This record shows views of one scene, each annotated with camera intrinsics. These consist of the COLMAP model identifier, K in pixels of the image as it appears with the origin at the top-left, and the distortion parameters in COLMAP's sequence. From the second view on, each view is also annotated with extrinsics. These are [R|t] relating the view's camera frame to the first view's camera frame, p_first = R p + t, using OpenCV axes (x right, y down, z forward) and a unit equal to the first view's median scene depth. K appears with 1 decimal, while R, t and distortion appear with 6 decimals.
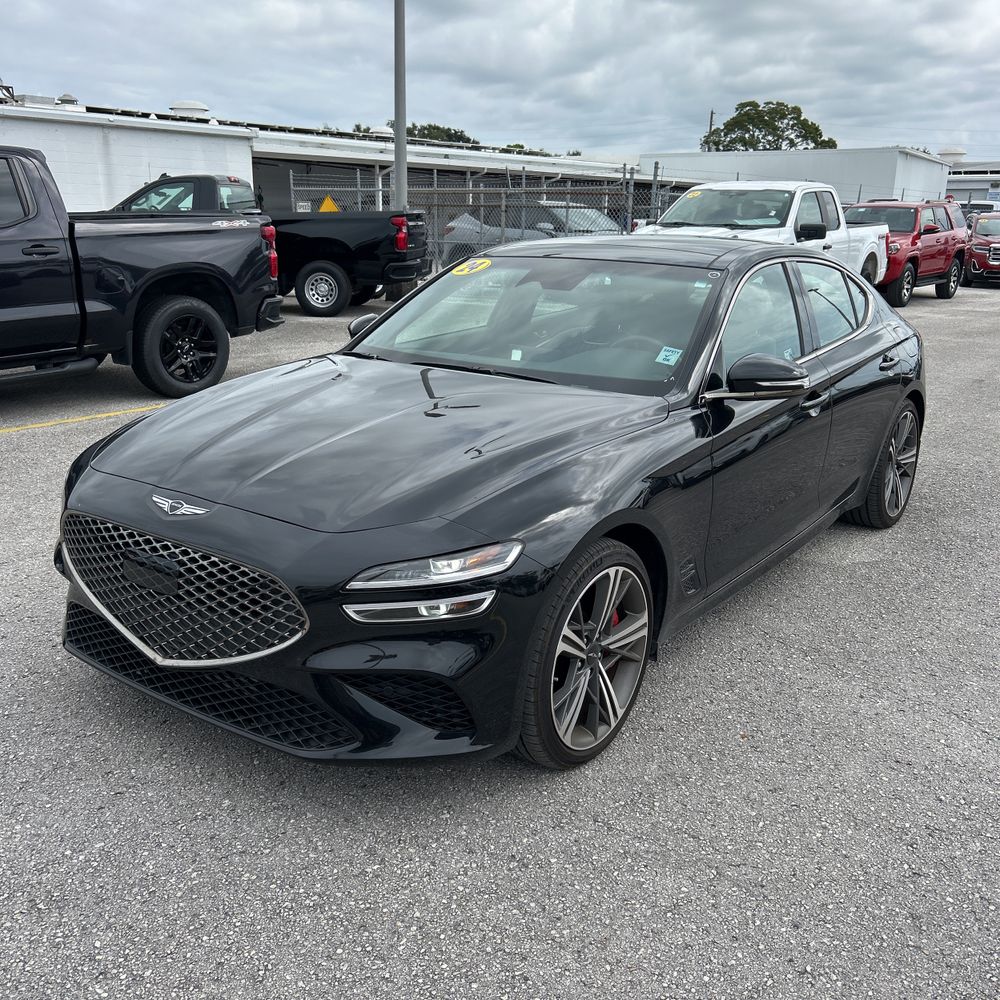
lens RADIAL K [[1014.5, 0, 508.8], [0, 1014.5, 499.6], [0, 0, 1]] dist [0.018605, 0.000000]
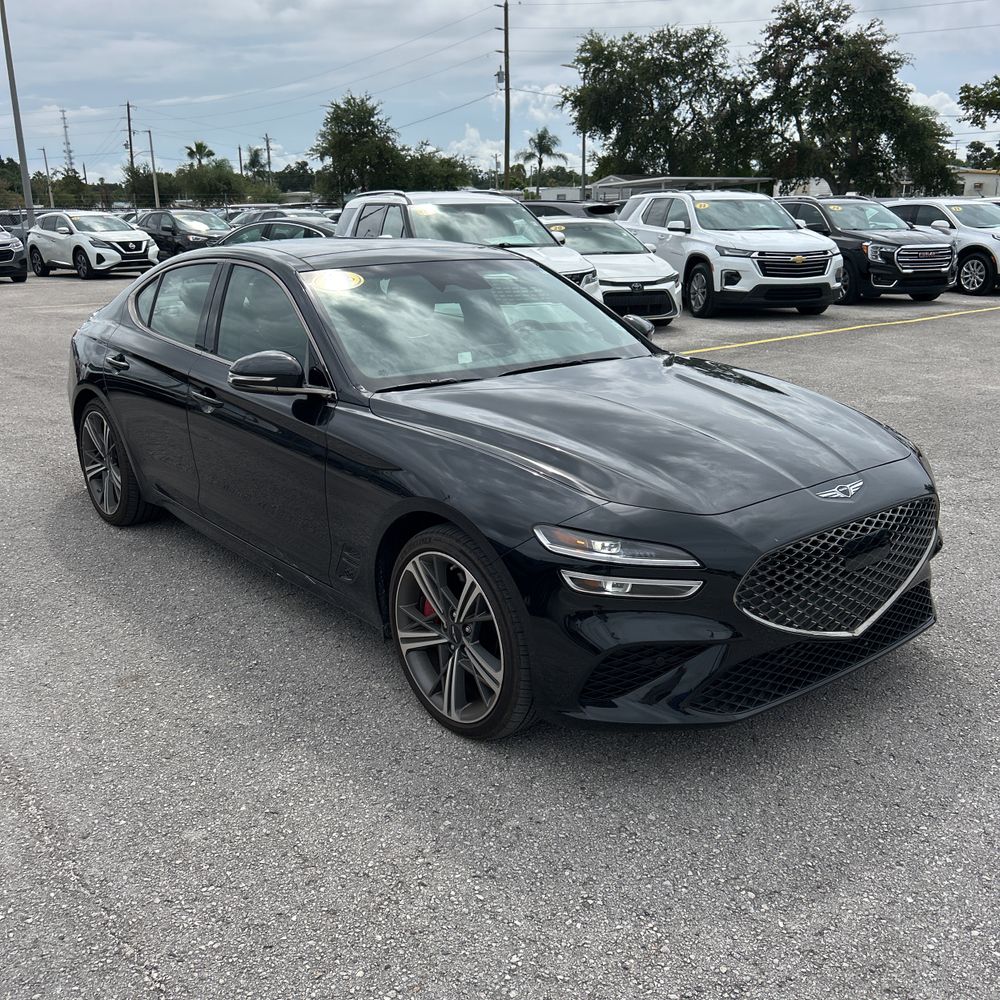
lens RADIAL K [[1014.5, 0, 479.4], [0, 1014.5, 494.6], [0, 0, 1]] dist [0.018605, 0.000000]
pose [[0.258644, -0.284402, 0.923157, -1.360882], [0.283757, 0.935882, 0.208822, -0.310884], [-0.923355, 0.207942, 0.322762, 0.953566]]
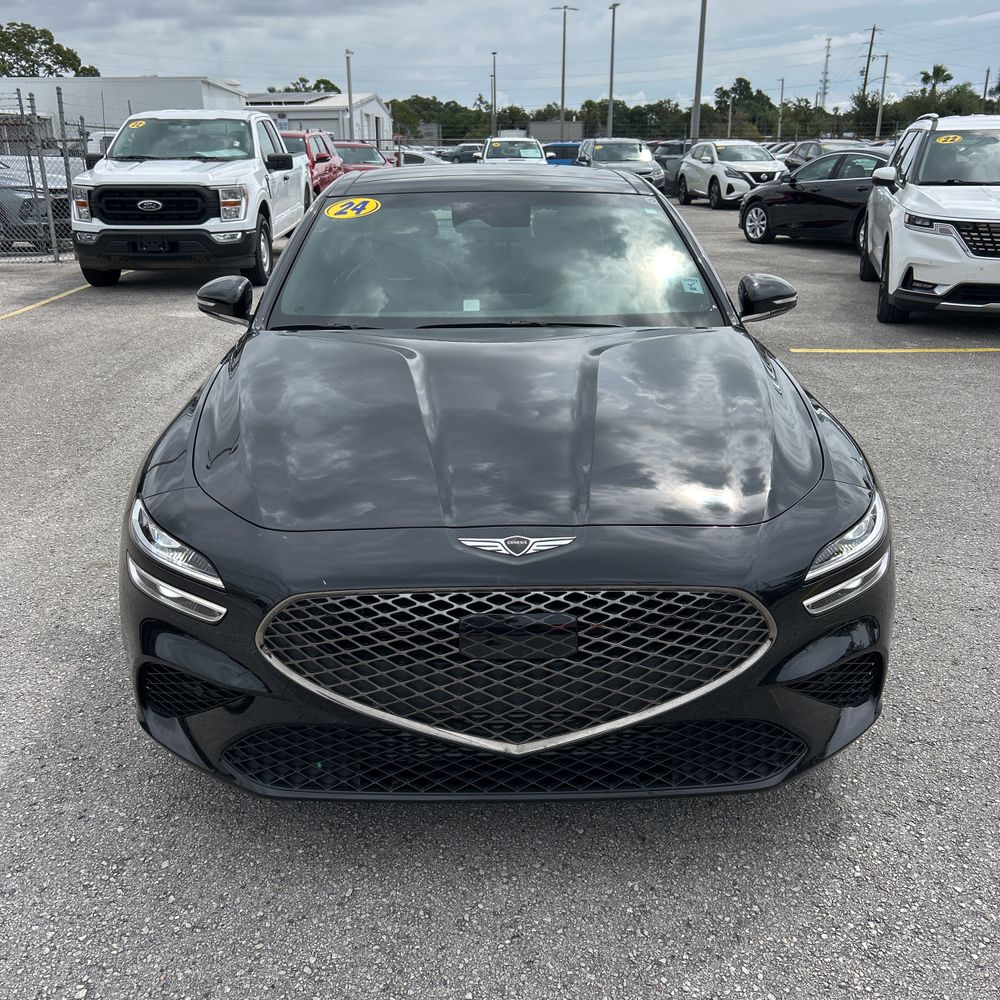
lens RADIAL K [[1014.5, 0, 486.5], [0, 1014.5, 495.2], [0, 0, 1]] dist [0.018605, 0.000000]
pose [[0.798719, -0.217427, 0.561047, -0.715404], [0.185340, 0.975995, 0.114380, -0.111871], [-0.572449, 0.012627, 0.819843, 0.377575]]
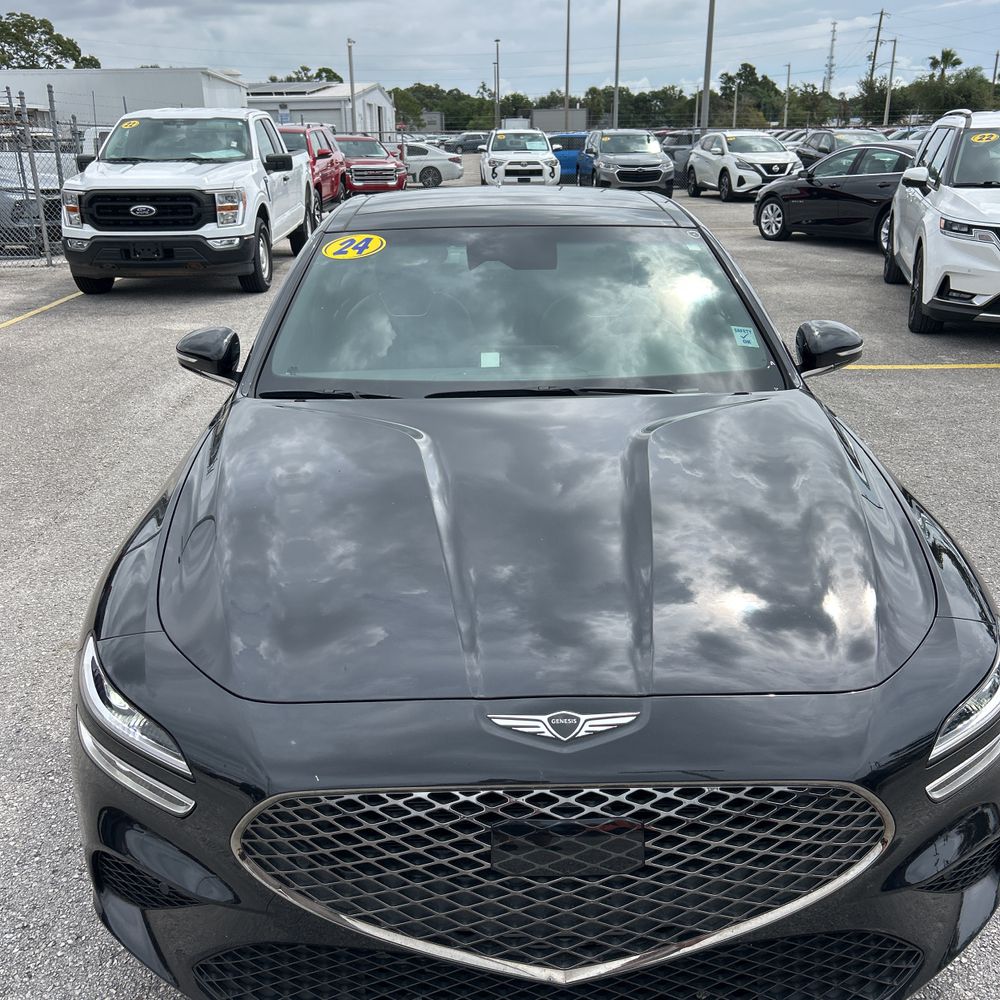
lens RADIAL K [[1014.5, 0, 487.7], [0, 1014.5, 497.9], [0, 0, 1]] dist [0.018605, 0.000000]
pose [[0.799652, -0.228918, 0.555116, -0.621231], [0.190847, 0.973434, 0.126506, -0.191314], [-0.569328, 0.004782, 0.822097, 0.513721]]
